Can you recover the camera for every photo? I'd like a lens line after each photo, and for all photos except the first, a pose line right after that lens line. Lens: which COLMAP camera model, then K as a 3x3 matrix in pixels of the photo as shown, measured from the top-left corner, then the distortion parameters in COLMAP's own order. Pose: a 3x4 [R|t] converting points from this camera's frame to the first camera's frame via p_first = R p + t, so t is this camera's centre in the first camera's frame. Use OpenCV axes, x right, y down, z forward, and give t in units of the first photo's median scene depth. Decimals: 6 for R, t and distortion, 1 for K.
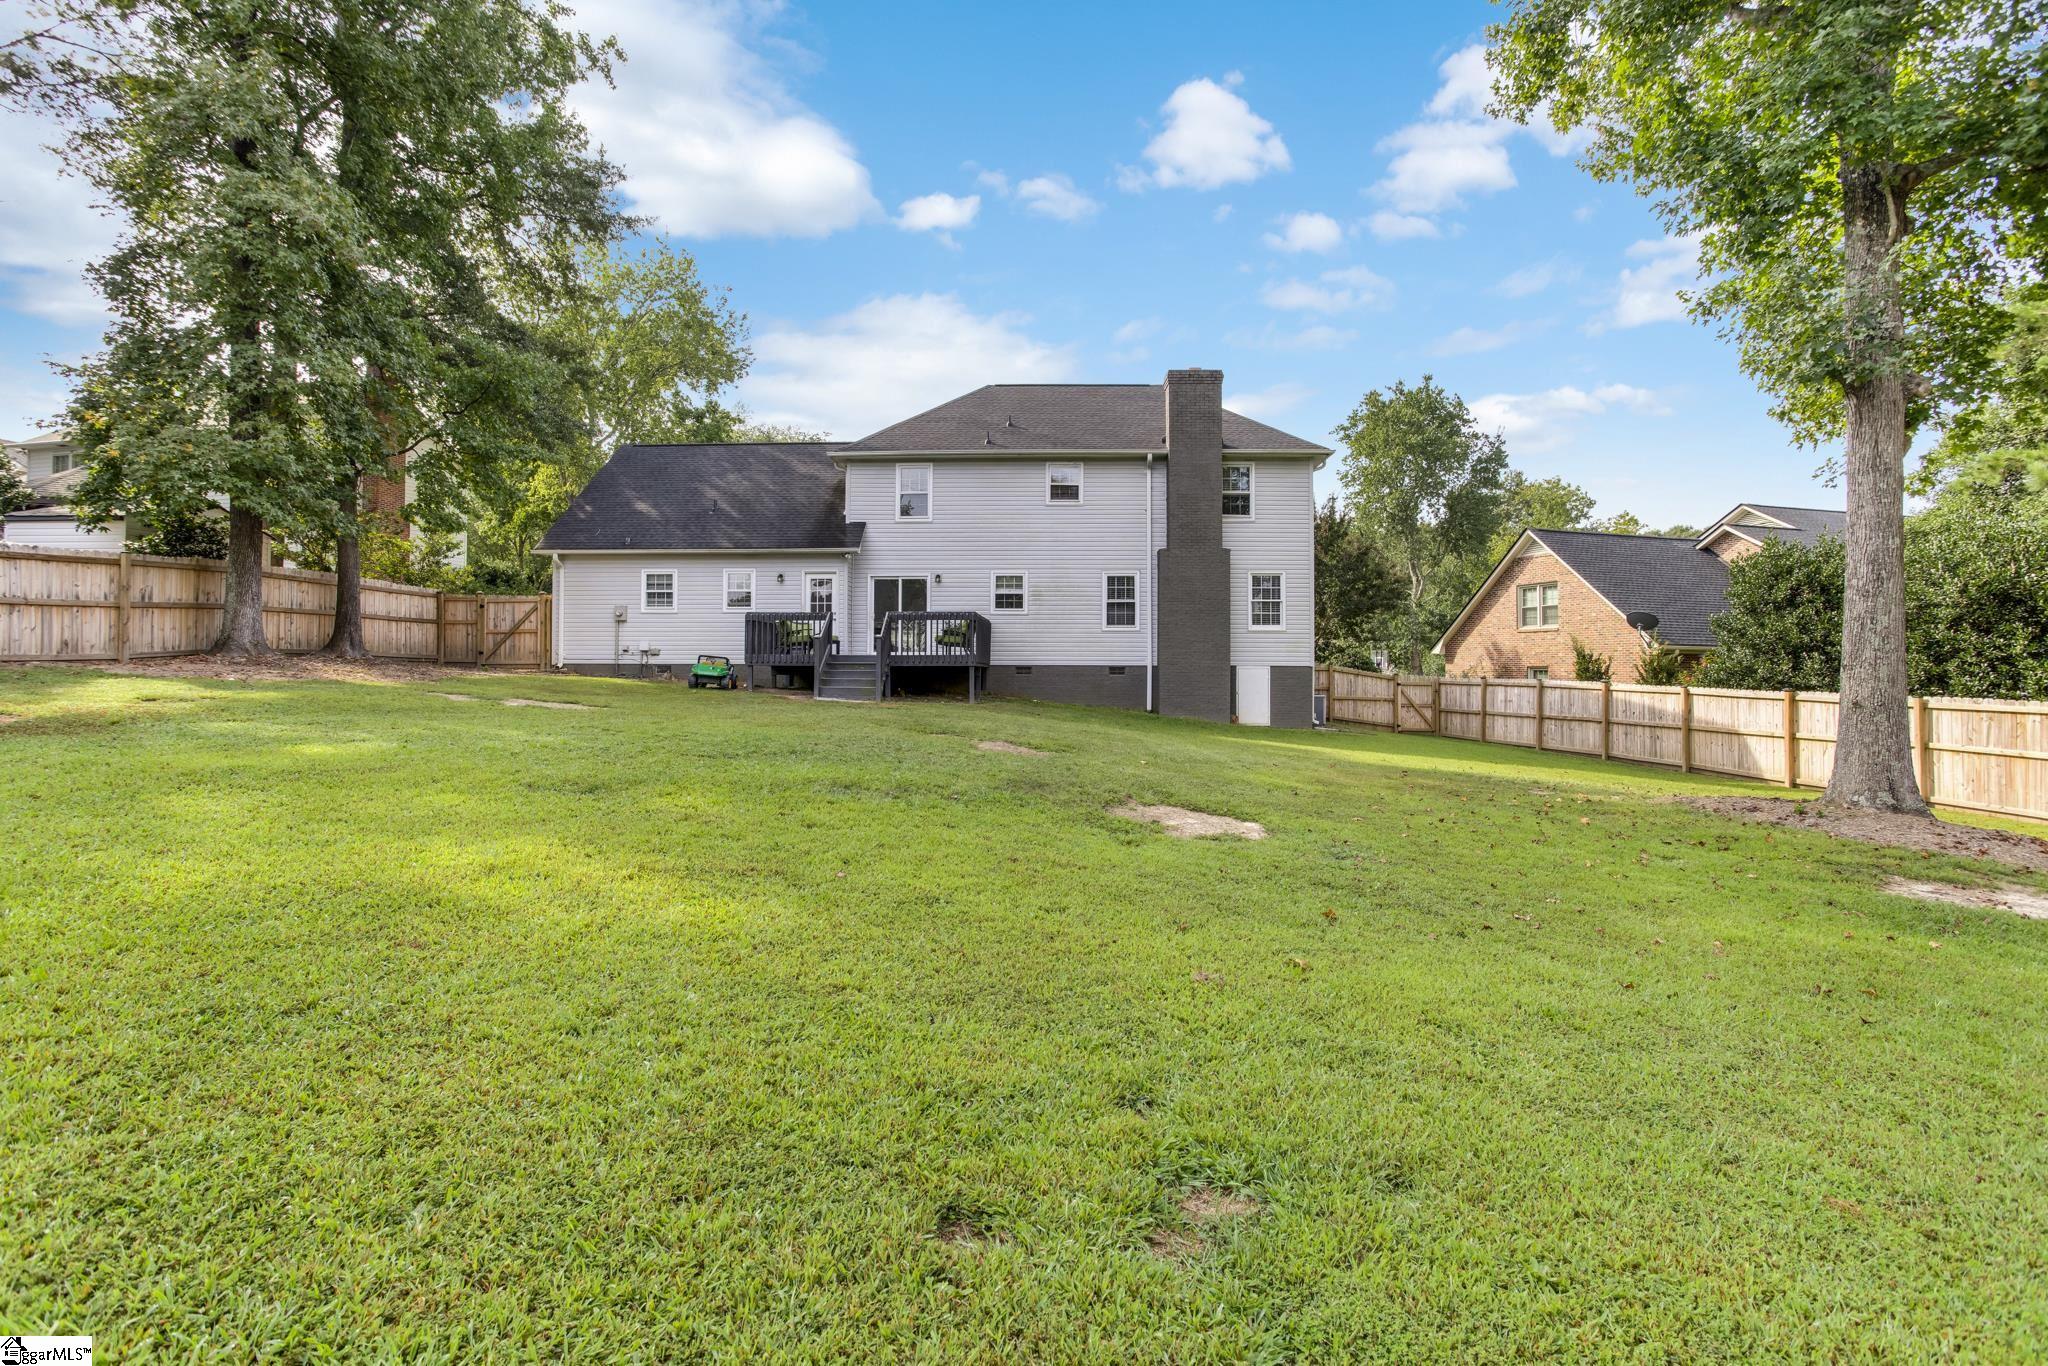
lens RADIAL K [[932.7, 0, 1017.7], [0, 932.7, 655.6], [0, 0, 1]] dist [-0.011149, 0.000236]
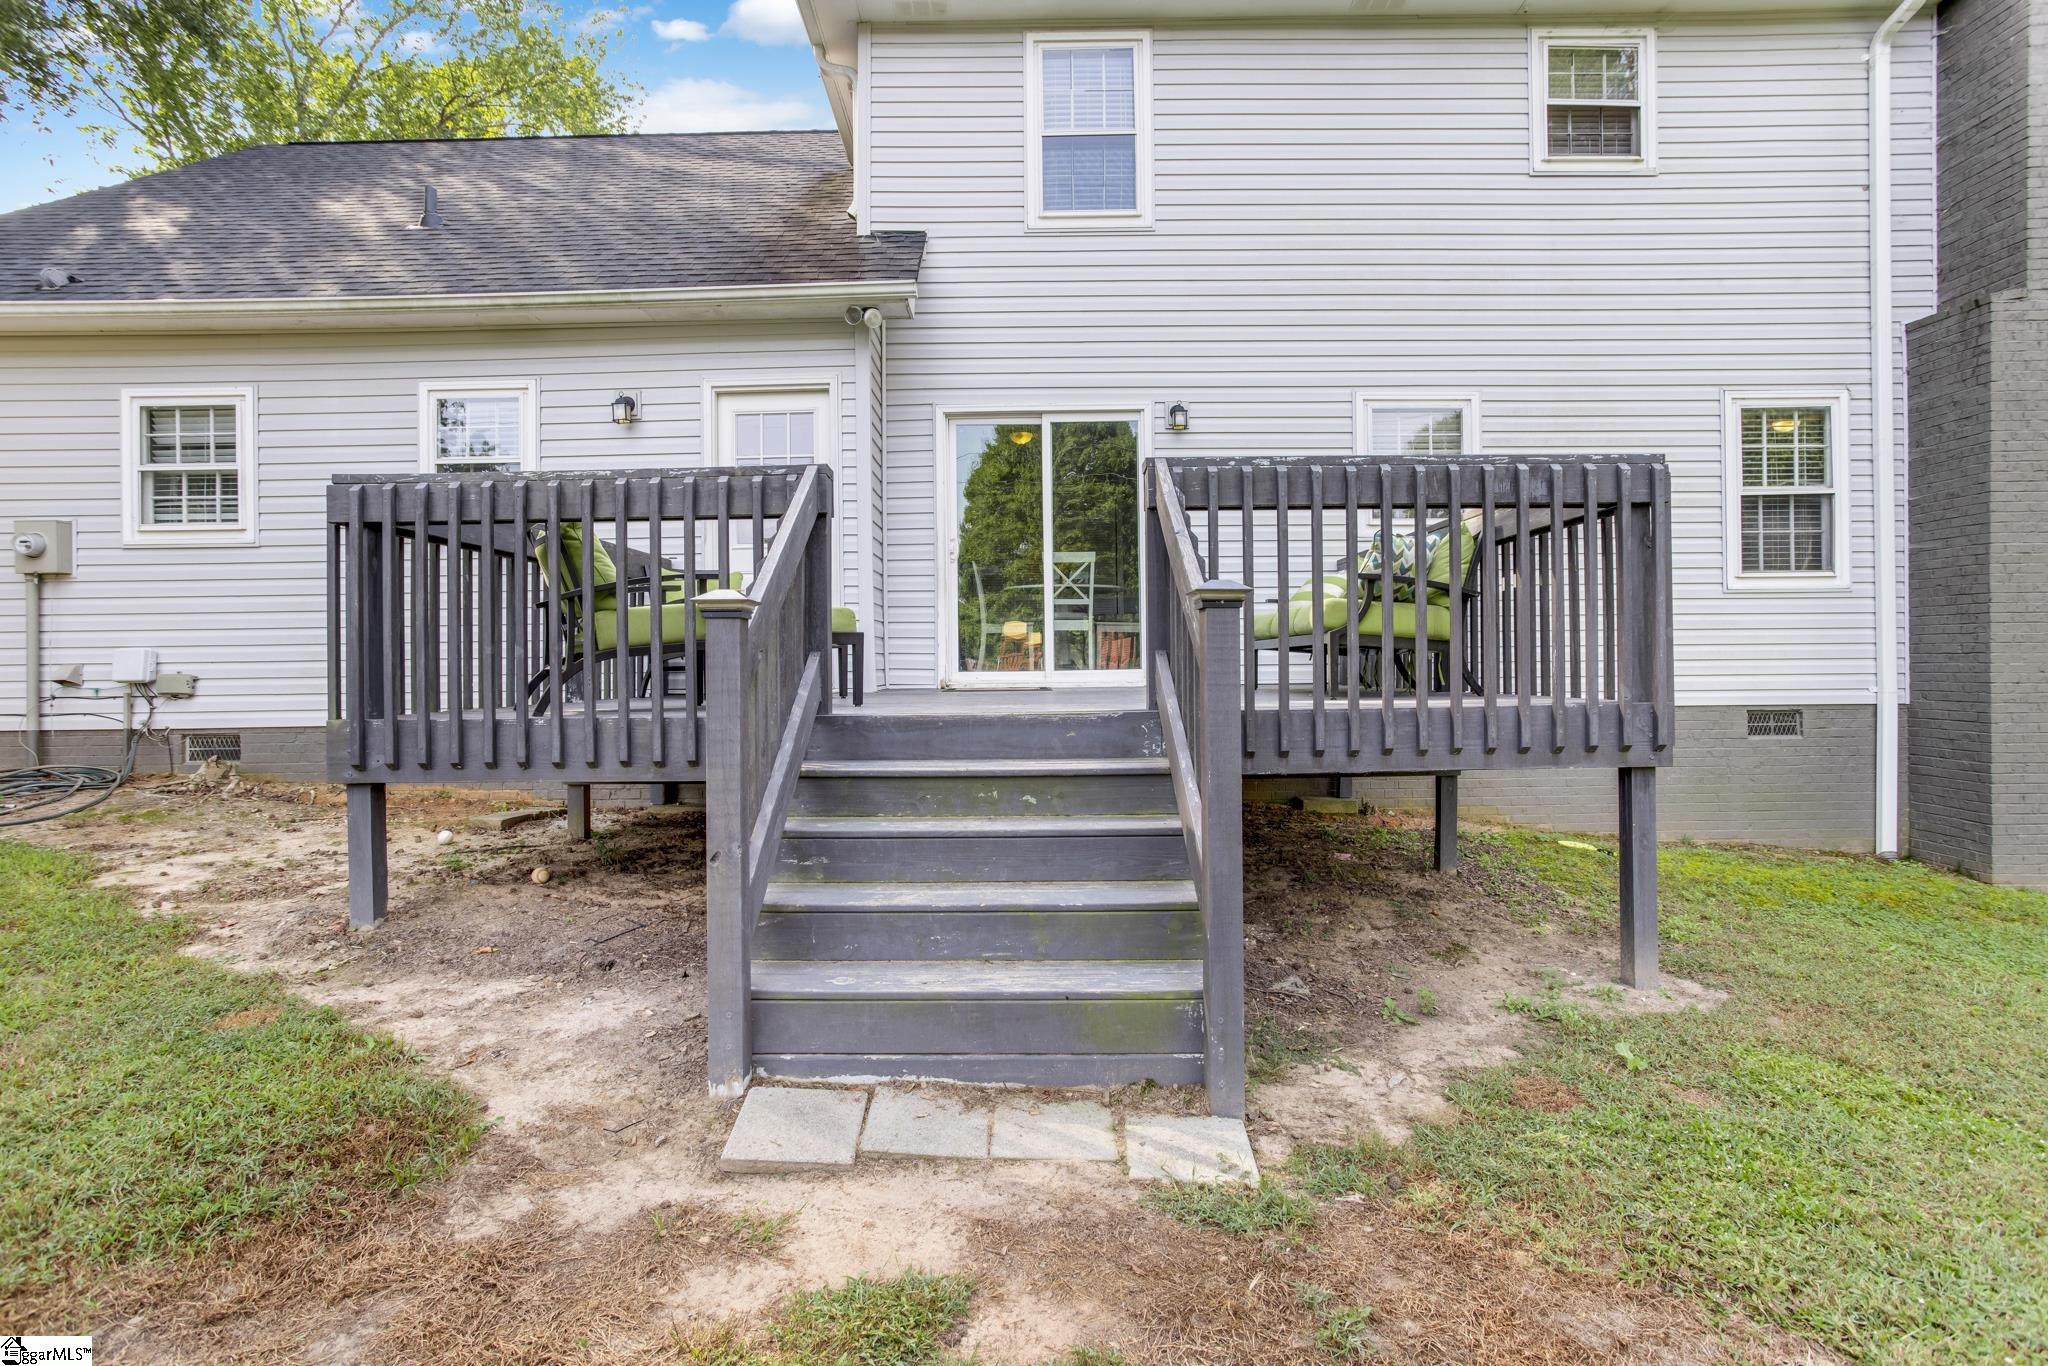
lens RADIAL K [[975.6, 0, 1033.7], [0, 975.6, 663.9], [0, 0, 1]] dist [-0.044390, 0.026331]
pose [[0.999153, -0.016124, 0.037856, -0.144986], [0.015429, 0.999708, 0.018583, -0.012007], [-0.038144, -0.017983, 0.999110, 0.701328]]
